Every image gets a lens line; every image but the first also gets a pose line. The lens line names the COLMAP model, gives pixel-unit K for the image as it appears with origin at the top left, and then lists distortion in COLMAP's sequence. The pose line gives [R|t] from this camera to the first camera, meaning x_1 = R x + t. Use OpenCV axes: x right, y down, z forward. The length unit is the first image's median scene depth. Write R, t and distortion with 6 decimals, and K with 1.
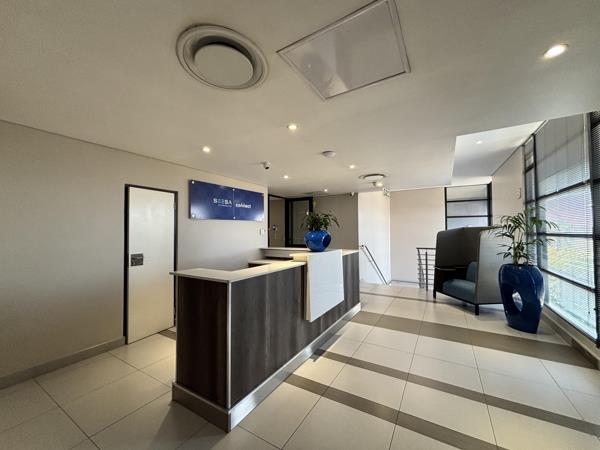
lens RADIAL K [[239.7, 0, 300.0], [0, 239.7, 225.0], [0, 0, 1]] dist [-0.000276, 0.000036]
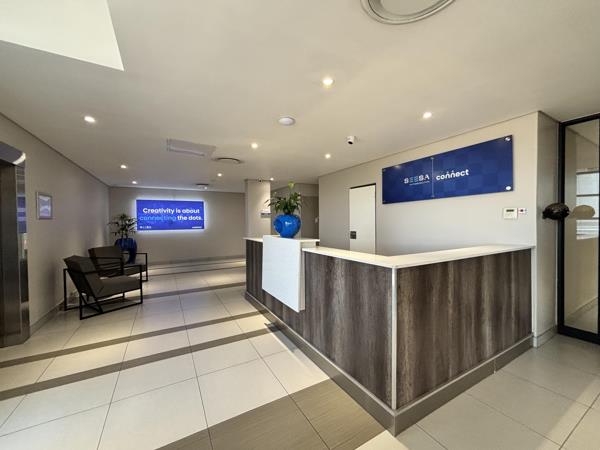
lens RADIAL K [[239.7, 0, 300.0], [0, 239.7, 225.0], [0, 0, 1]] dist [-0.000276, 0.000036]
pose [[-0.492261, 0.023386, -0.870133, 0.770738], [0.038303, 0.999253, 0.005187, 0.054085], [0.869604, -0.030775, -0.492789, 1.339955]]
